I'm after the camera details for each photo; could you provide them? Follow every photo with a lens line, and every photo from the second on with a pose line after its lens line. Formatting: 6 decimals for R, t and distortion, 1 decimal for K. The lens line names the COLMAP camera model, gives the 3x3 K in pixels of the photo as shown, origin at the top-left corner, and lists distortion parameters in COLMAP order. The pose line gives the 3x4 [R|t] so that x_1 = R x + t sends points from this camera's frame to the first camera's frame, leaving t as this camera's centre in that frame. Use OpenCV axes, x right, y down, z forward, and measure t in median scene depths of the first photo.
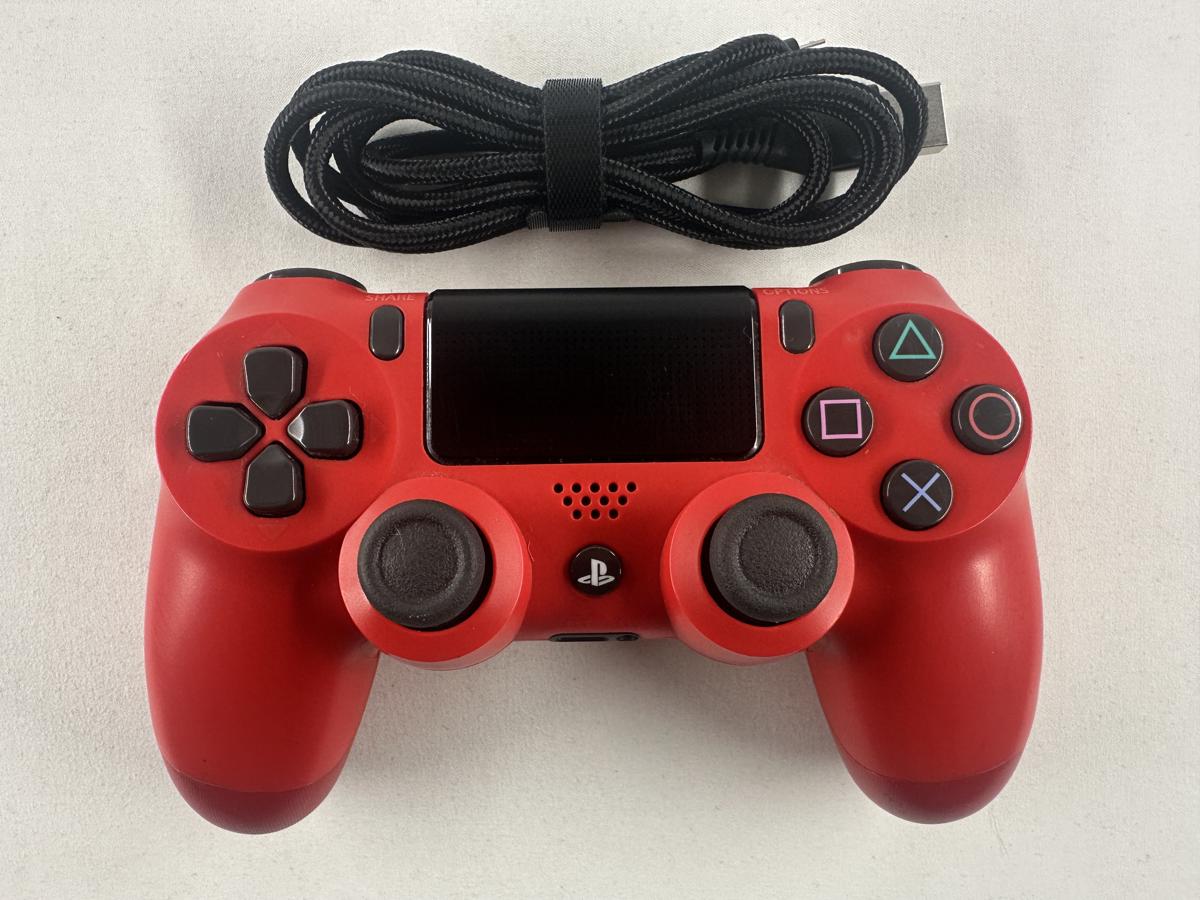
lens RADIAL K [[849.2, 0, 595.2], [0, 849.2, 463.0], [0, 0, 1]] dist [0.000487, 0.004741]
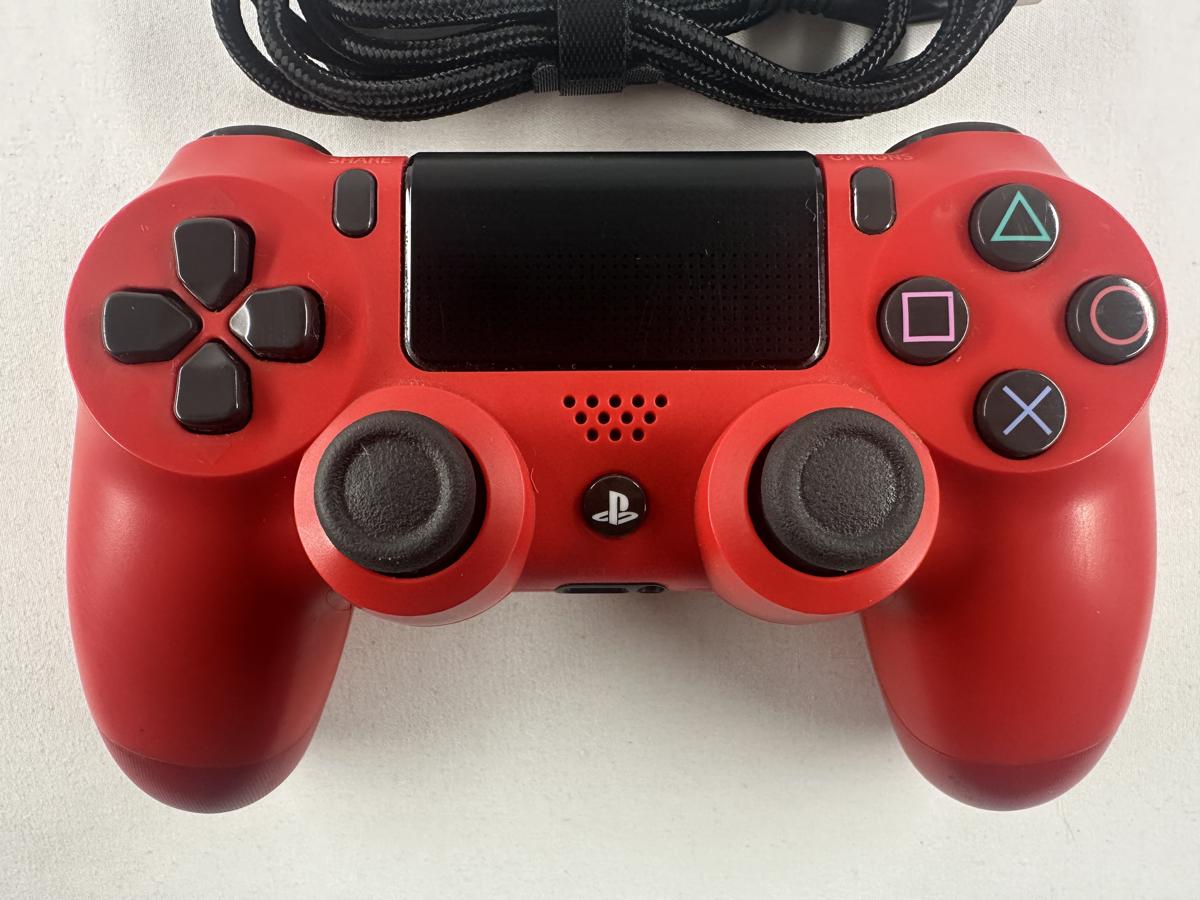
lens RADIAL K [[849.2, 0, 599.0], [0, 849.2, 443.4], [0, 0, 1]] dist [0.000487, 0.004741]
pose [[0.999938, 0.011149, 0.000466, -0.014111], [-0.011157, 0.999521, 0.028881, 0.040982], [-0.000144, -0.028885, 0.999583, 0.181006]]
